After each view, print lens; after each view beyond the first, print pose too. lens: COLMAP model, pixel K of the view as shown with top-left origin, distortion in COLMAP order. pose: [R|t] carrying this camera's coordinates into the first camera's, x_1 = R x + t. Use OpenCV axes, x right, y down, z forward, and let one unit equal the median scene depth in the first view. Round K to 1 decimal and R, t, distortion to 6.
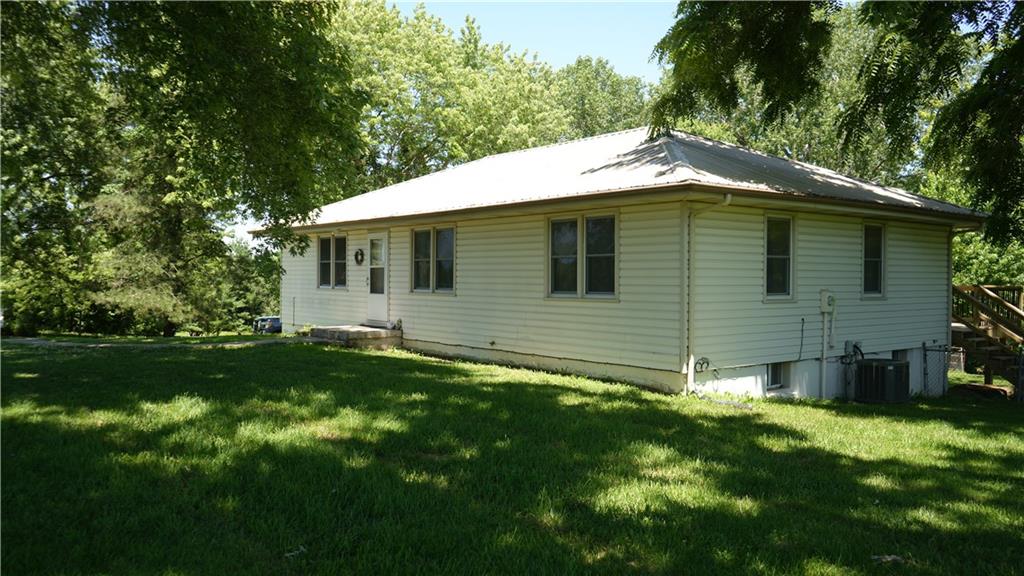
lens RADIAL K [[815.6, 0, 512.0], [0, 815.6, 288.0], [0, 0, 1]] dist [-0.006154, 0.009503]
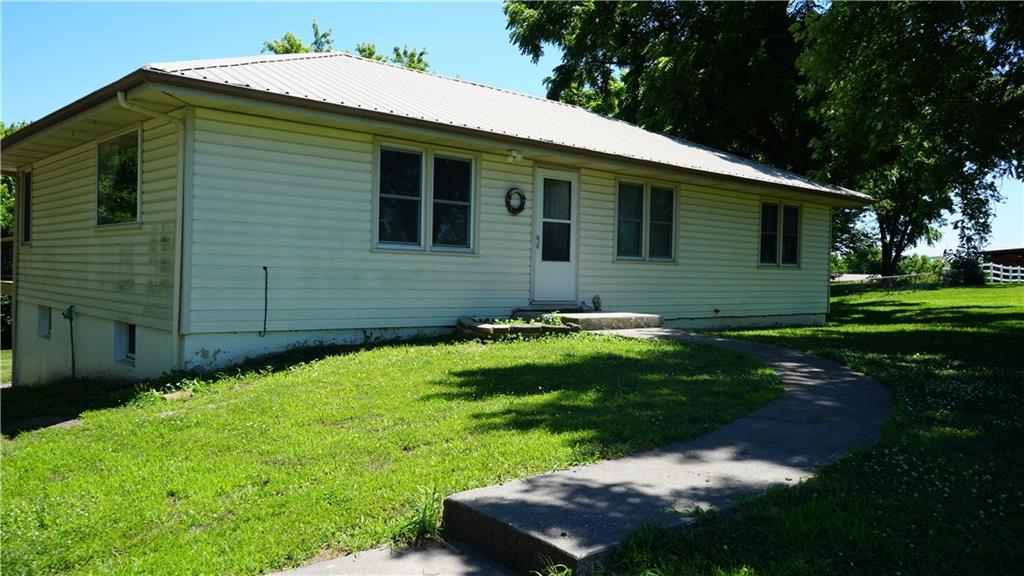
lens RADIAL K [[815.6, 0, 512.0], [0, 815.6, 288.0], [0, 0, 1]] dist [-0.006154, 0.009503]
pose [[-0.051329, -0.076685, 0.995733, -0.860035], [-0.055805, 0.995710, 0.073806, -0.019296], [-0.997121, -0.051779, -0.055388, 1.091408]]
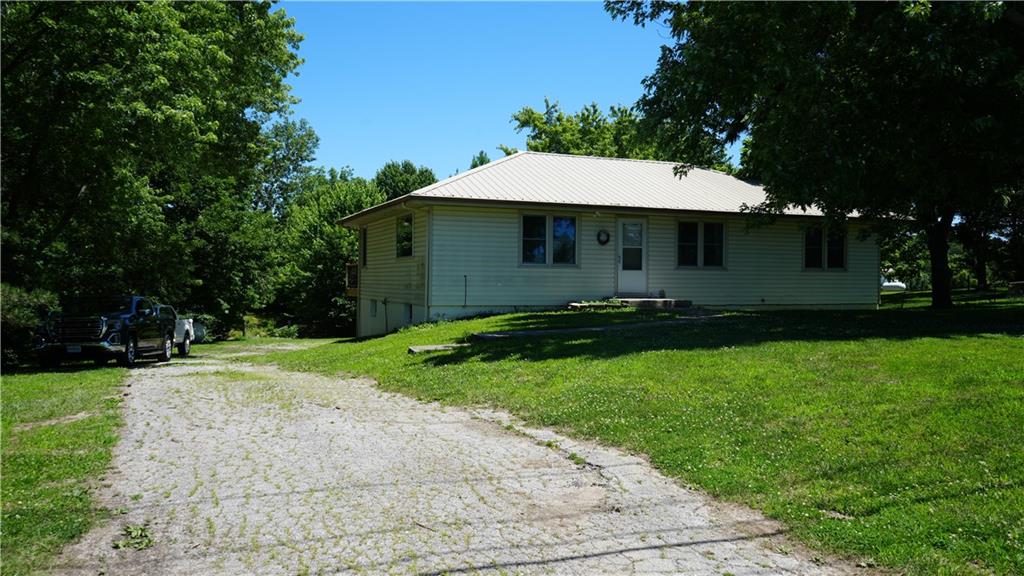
lens RADIAL K [[815.6, 0, 512.0], [0, 815.6, 288.0], [0, 0, 1]] dist [-0.006154, 0.009503]
pose [[0.289715, -0.062514, 0.955069, -1.381640], [-0.018314, 0.997320, 0.070835, -0.048993], [-0.956938, -0.038013, 0.287794, 0.837178]]
